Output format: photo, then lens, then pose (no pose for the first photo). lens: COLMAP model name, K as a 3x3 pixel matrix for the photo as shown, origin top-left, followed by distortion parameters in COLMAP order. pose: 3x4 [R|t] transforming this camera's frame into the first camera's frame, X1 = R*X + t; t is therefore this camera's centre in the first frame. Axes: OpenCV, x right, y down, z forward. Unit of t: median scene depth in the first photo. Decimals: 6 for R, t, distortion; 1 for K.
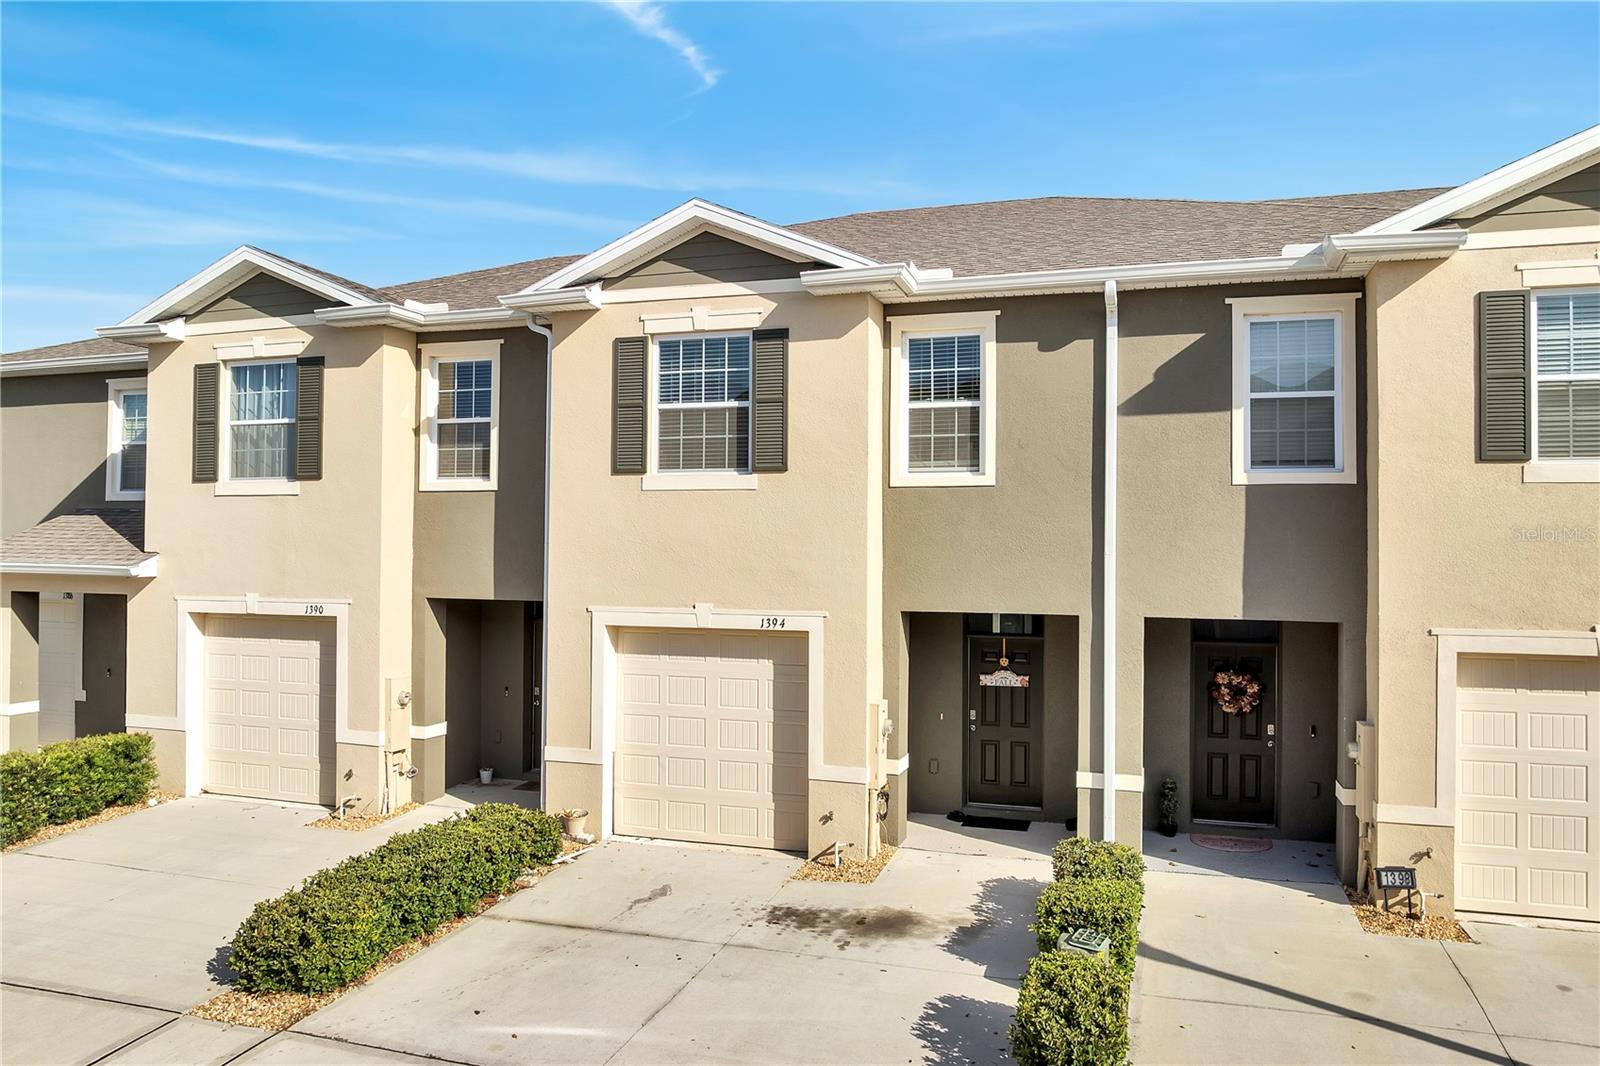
lens RADIAL K [[1140.7, 0, 795.5], [0, 1140.7, 529.1], [0, 0, 1]] dist [-0.036476, -0.000793]
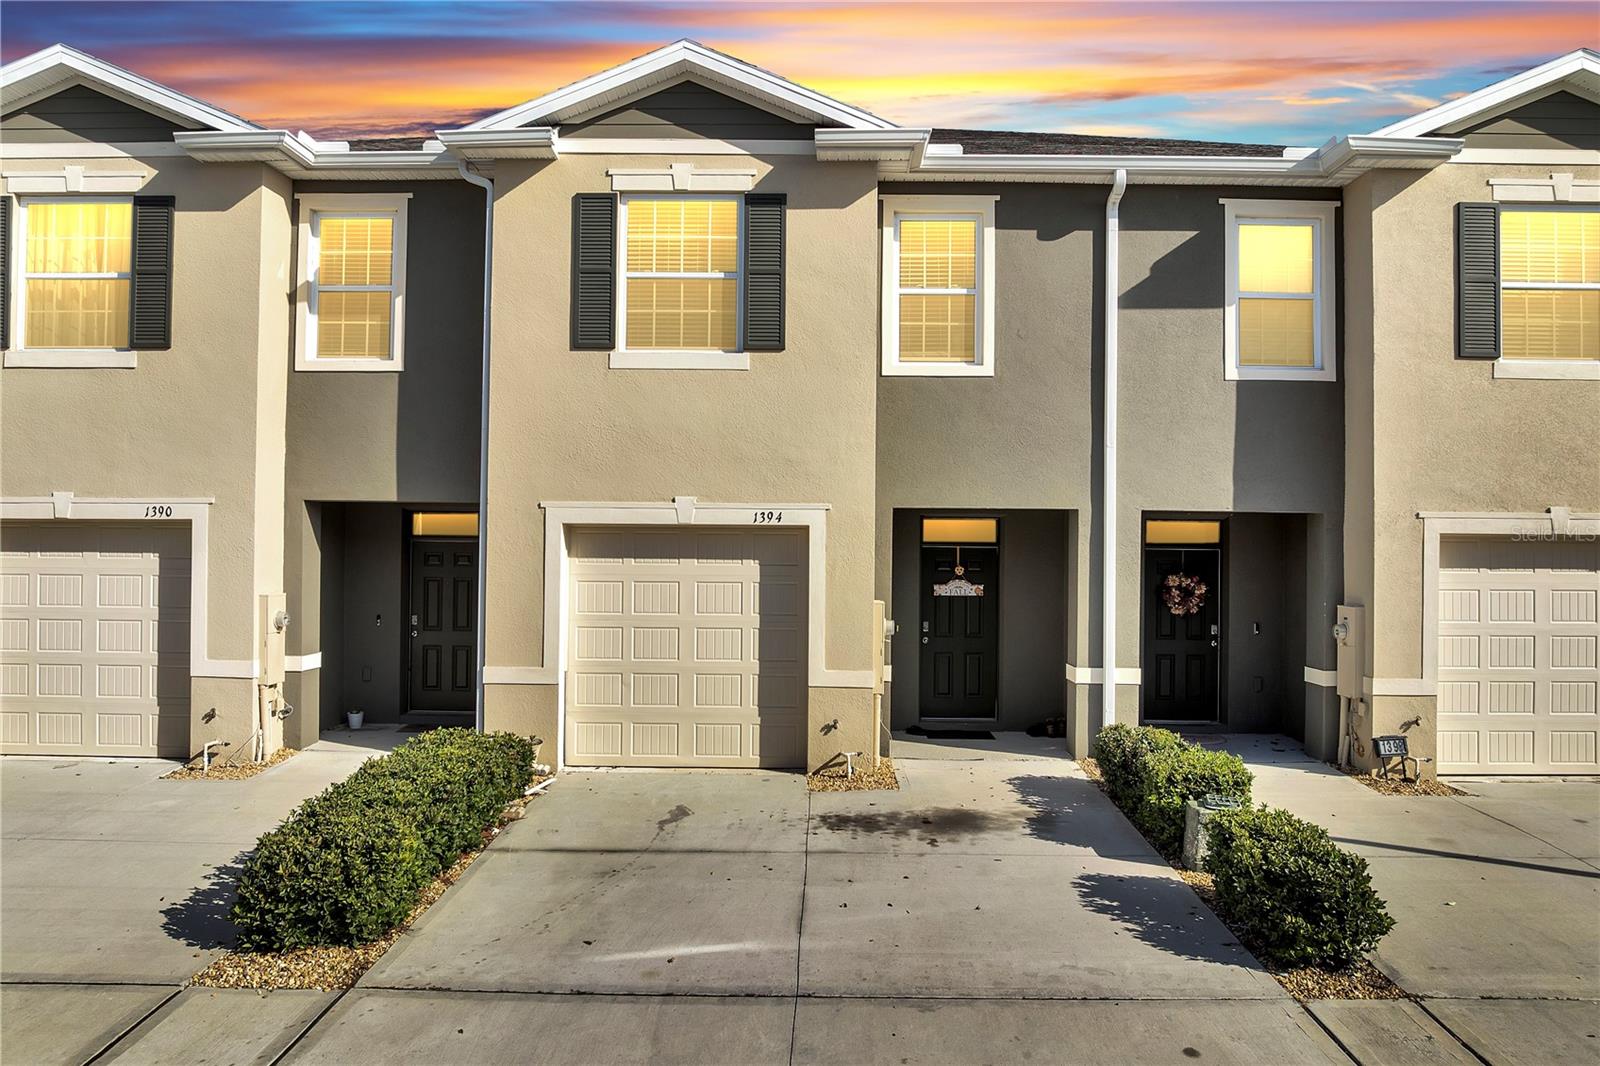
lens RADIAL K [[1143.3, 0, 800.0], [0, 1143.3, 533.0], [0, 0, 1]] dist [-0.041974, 0.010670]
pose [[0.954756, 0.005987, 0.297331, -0.263199], [-0.008652, 0.999933, 0.007649, 0.087094], [-0.297265, -0.009876, 0.954744, 0.122715]]
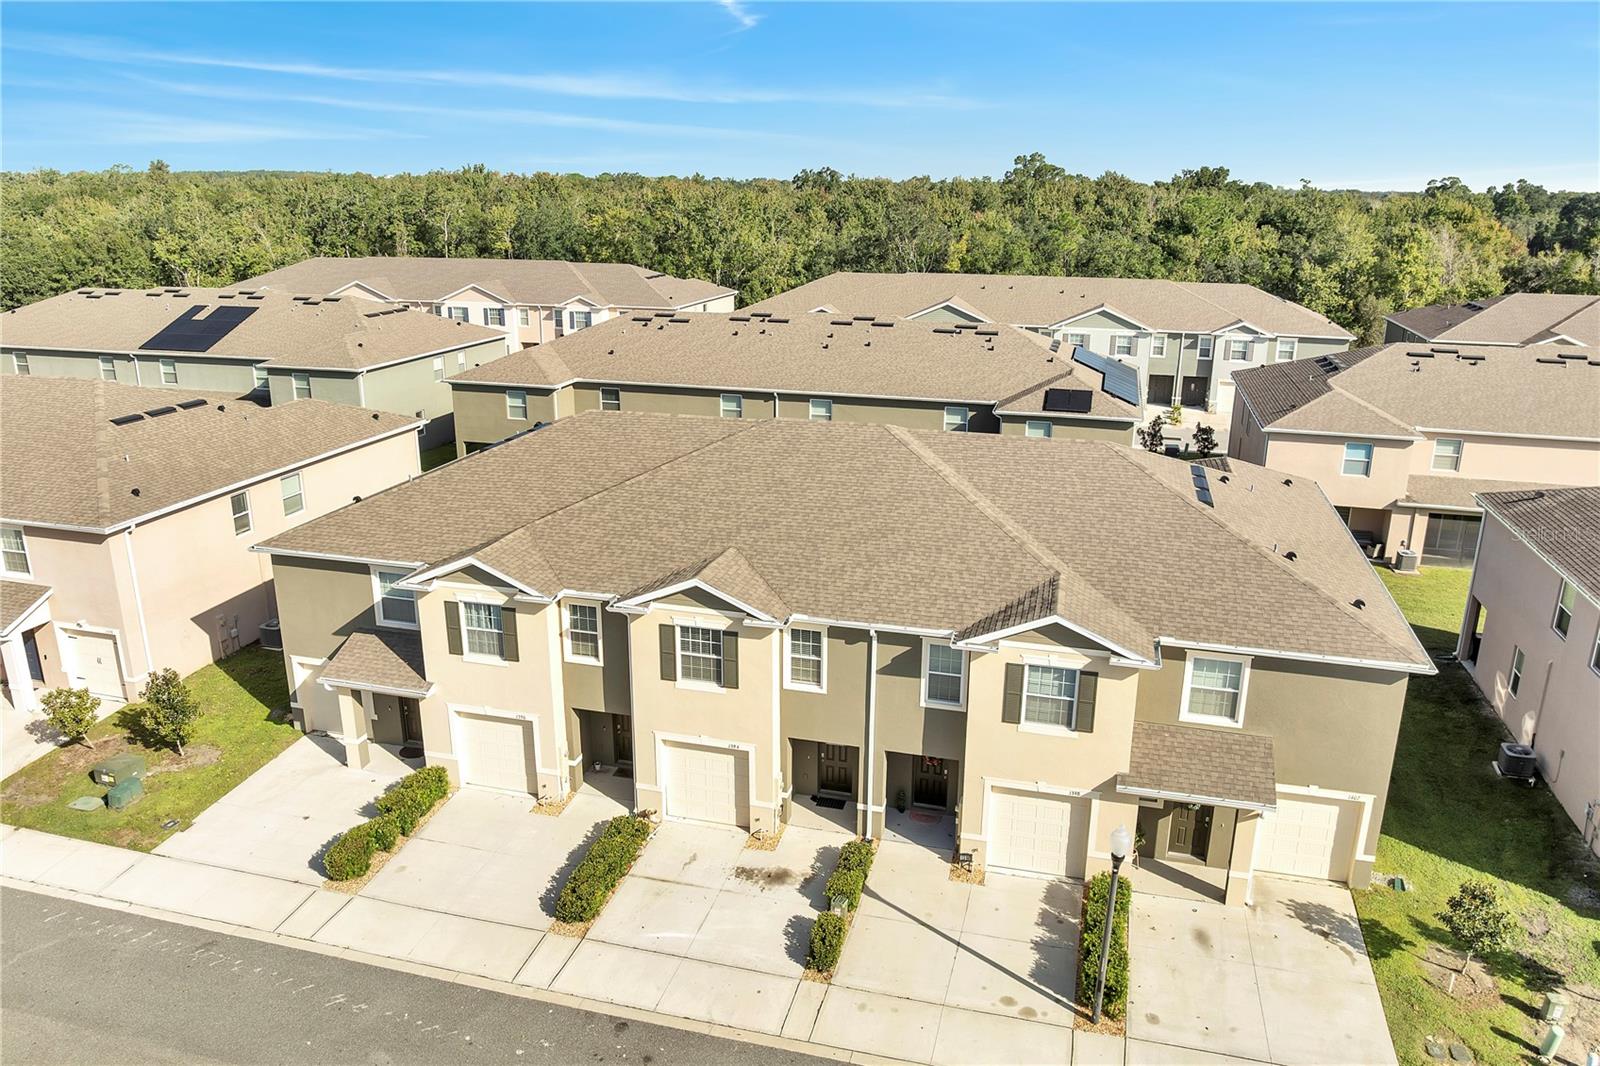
lens RADIAL K [[1140.7, 0, 795.5], [0, 1140.7, 529.1], [0, 0, 1]] dist [-0.036476, -0.000793]
pose [[0.998831, -0.018552, 0.044632, 0.011127], [0.003812, 0.950766, 0.309886, -1.081857], [-0.048183, -0.309353, 0.949726, -1.124961]]
